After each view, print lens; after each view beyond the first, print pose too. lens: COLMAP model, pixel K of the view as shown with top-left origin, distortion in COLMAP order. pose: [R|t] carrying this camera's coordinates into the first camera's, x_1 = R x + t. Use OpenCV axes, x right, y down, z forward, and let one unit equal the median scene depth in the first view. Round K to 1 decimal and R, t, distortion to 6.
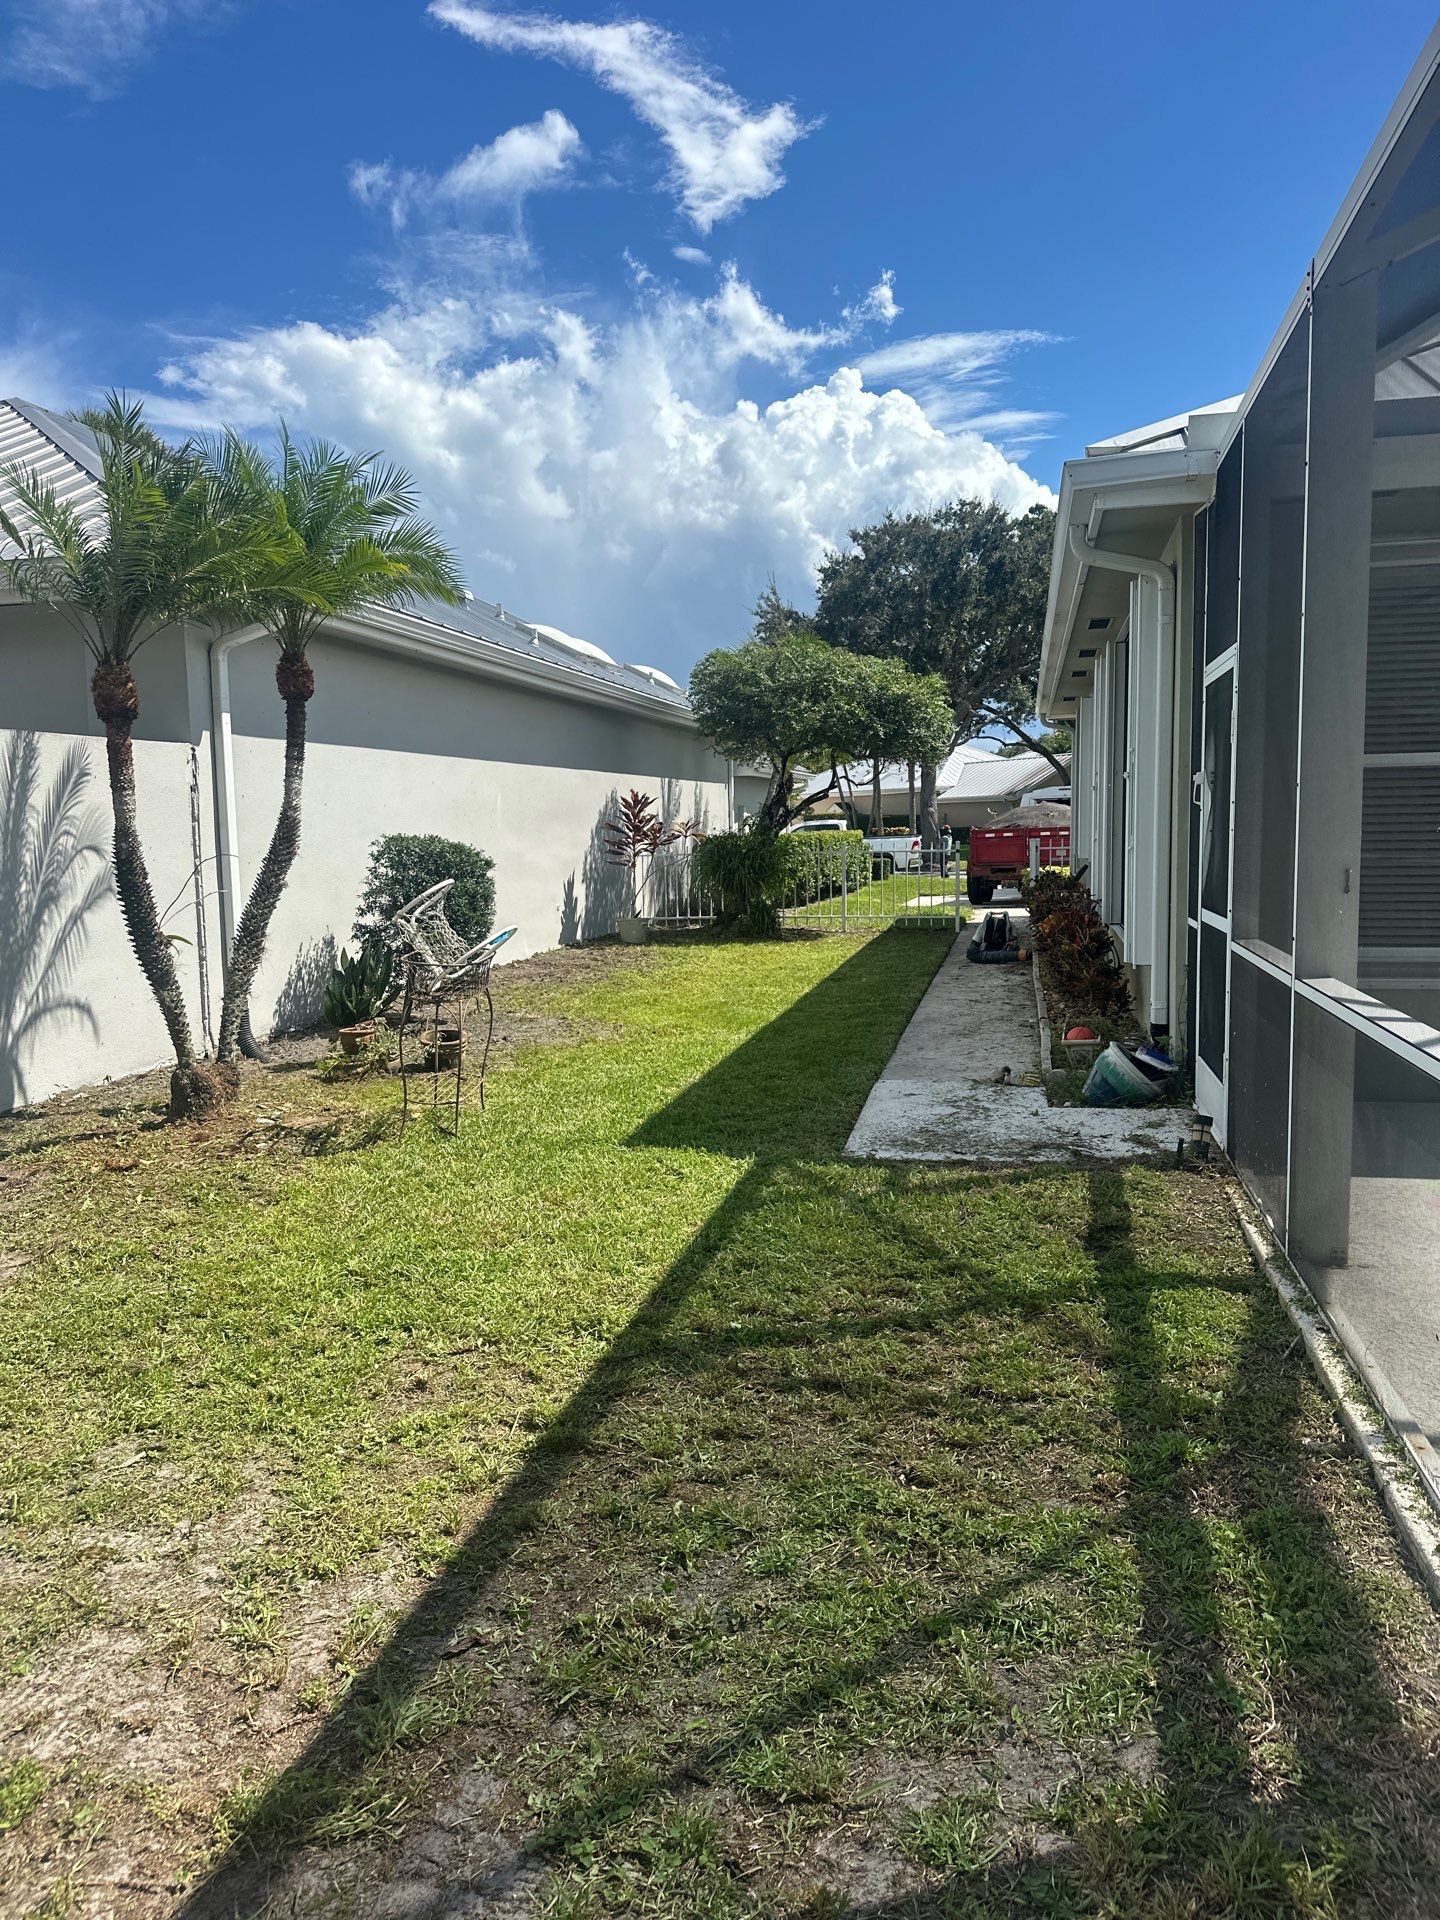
lens RADIAL K [[1367.2, 0, 720.0], [0, 1367.2, 960.0], [0, 0, 1]] dist [0.106047, -0.145715]
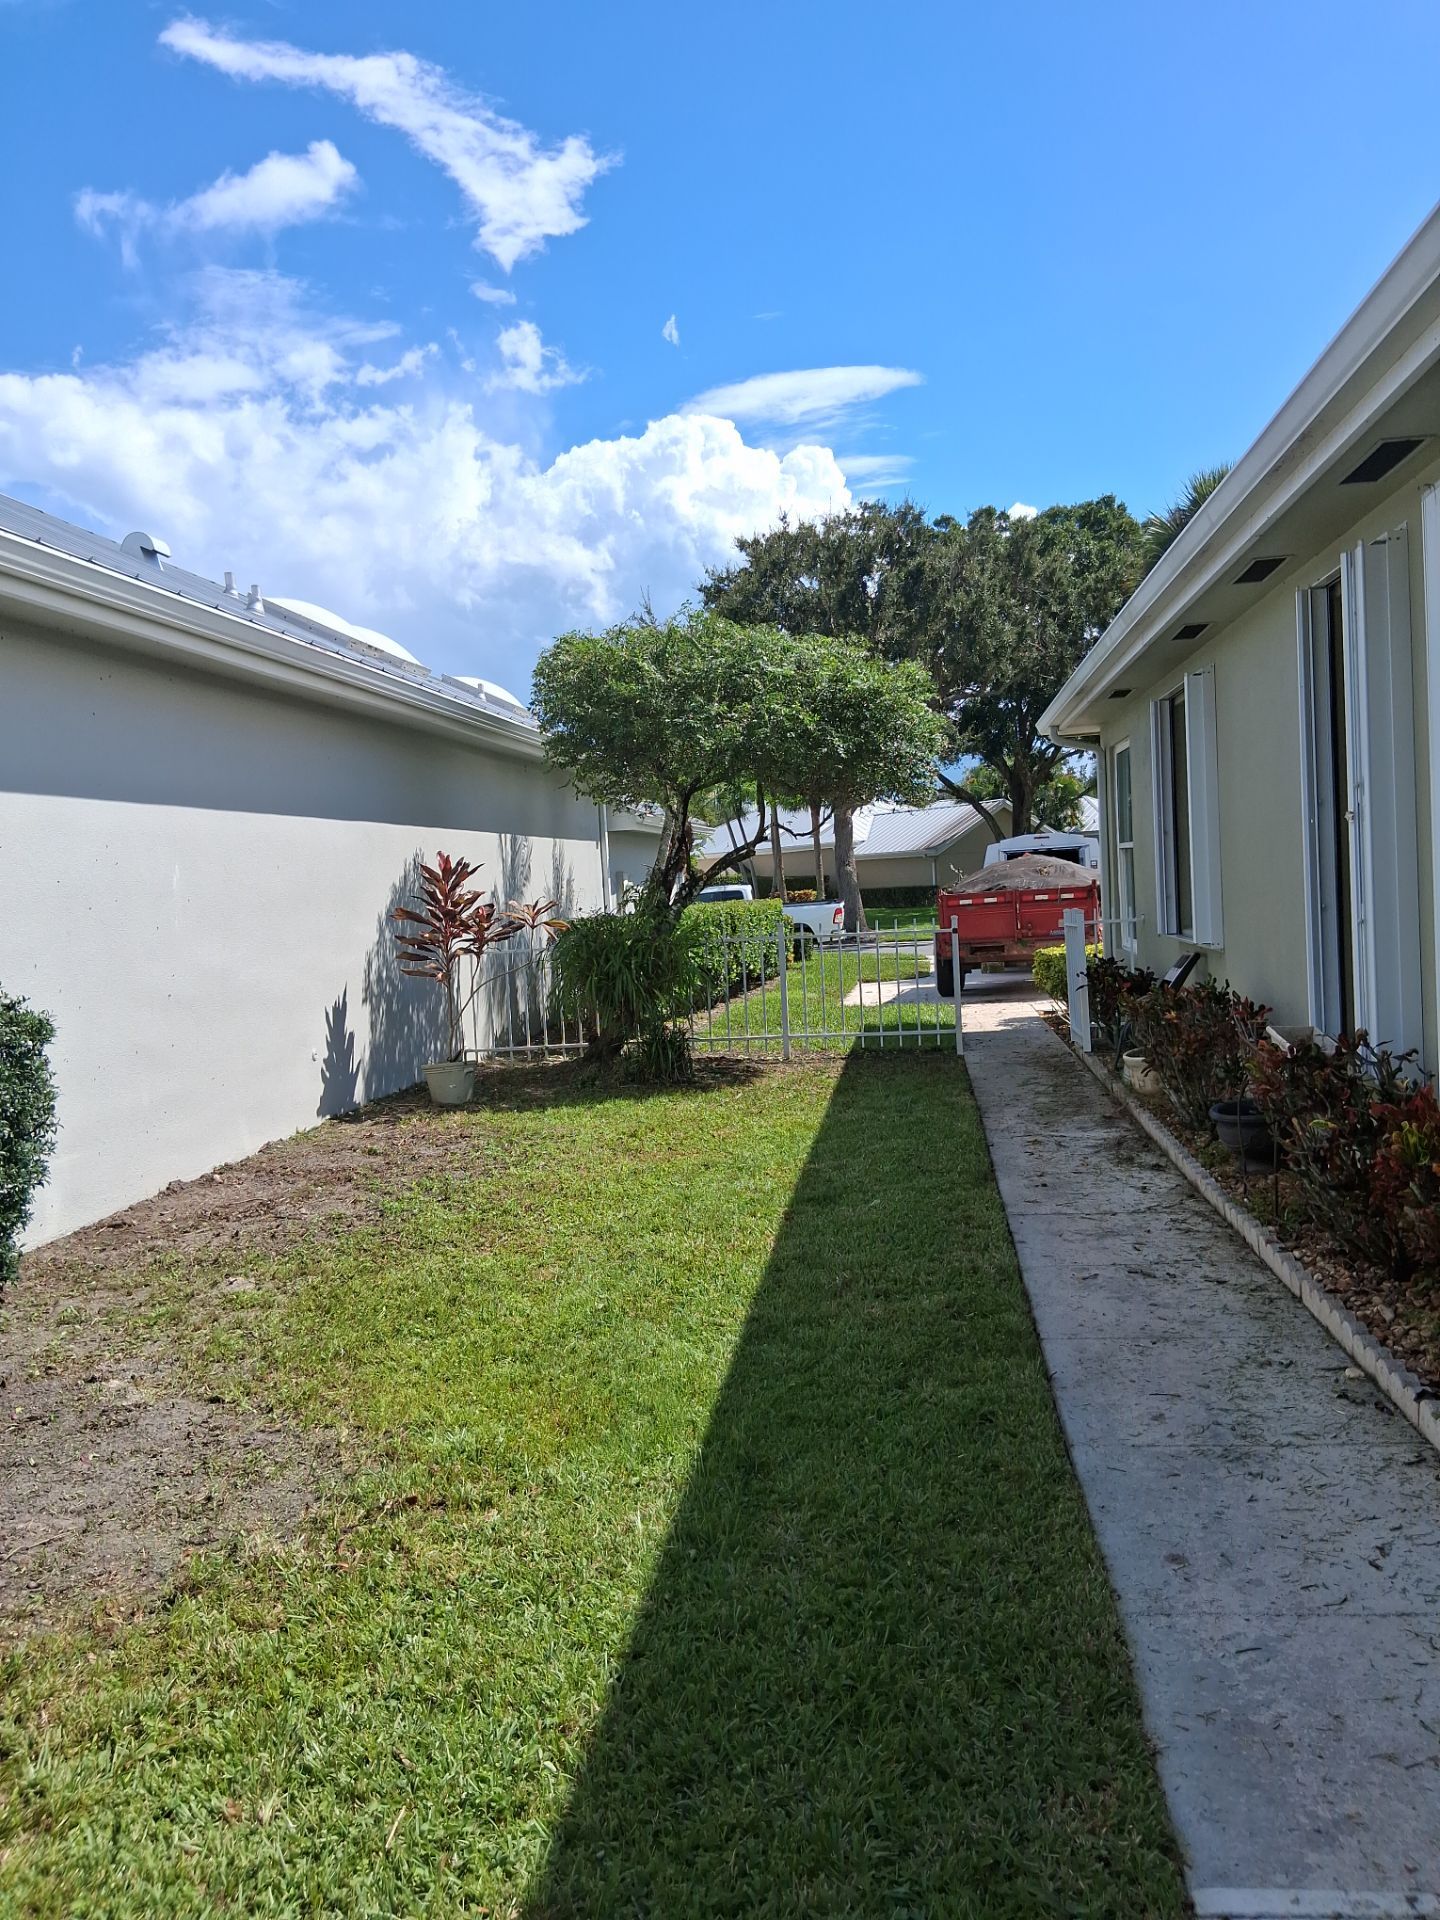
lens RADIAL K [[1460.4, 0, 732.4], [0, 1460.4, 965.5], [0, 0, 1]] dist [0.176946, -0.305538]
pose [[0.995094, -0.038374, 0.091191, 0.003167], [0.042579, 0.998096, -0.044616, -0.036414], [-0.089306, 0.048280, 0.994833, 0.315505]]
